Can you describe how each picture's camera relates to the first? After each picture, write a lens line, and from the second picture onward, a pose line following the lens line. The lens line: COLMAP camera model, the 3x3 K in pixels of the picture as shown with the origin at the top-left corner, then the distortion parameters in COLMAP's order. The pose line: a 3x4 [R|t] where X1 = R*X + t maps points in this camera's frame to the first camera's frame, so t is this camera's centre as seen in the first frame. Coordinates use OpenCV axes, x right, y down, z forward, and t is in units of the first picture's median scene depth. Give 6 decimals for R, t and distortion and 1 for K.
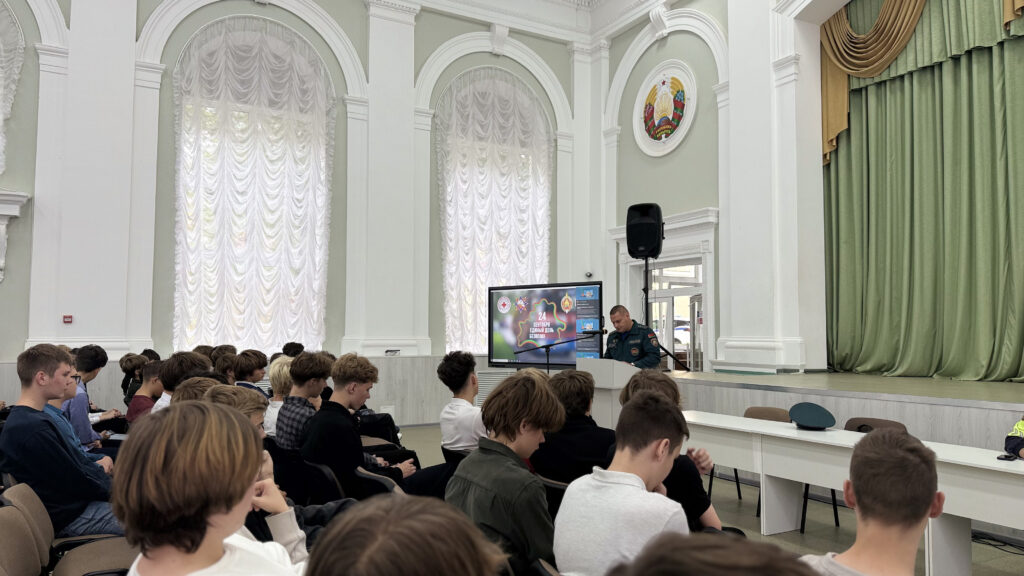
lens RADIAL K [[733.3, 0, 481.5], [0, 733.3, 289.9], [0, 0, 1]] dist [0.147698, -0.132848]
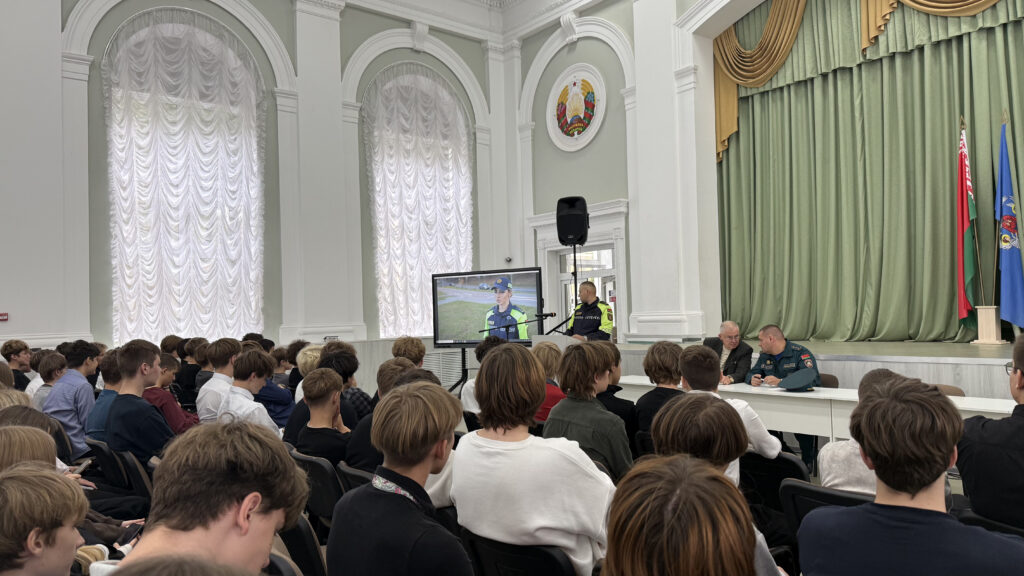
lens RADIAL K [[733.3, 0, 481.5], [0, 733.3, 289.9], [0, 0, 1]] dist [0.147698, -0.132848]
pose [[0.985961, -0.027675, 0.164669, -0.087616], [0.023535, 0.999357, 0.027041, -0.007310], [-0.165312, -0.022786, 0.985978, -0.069318]]
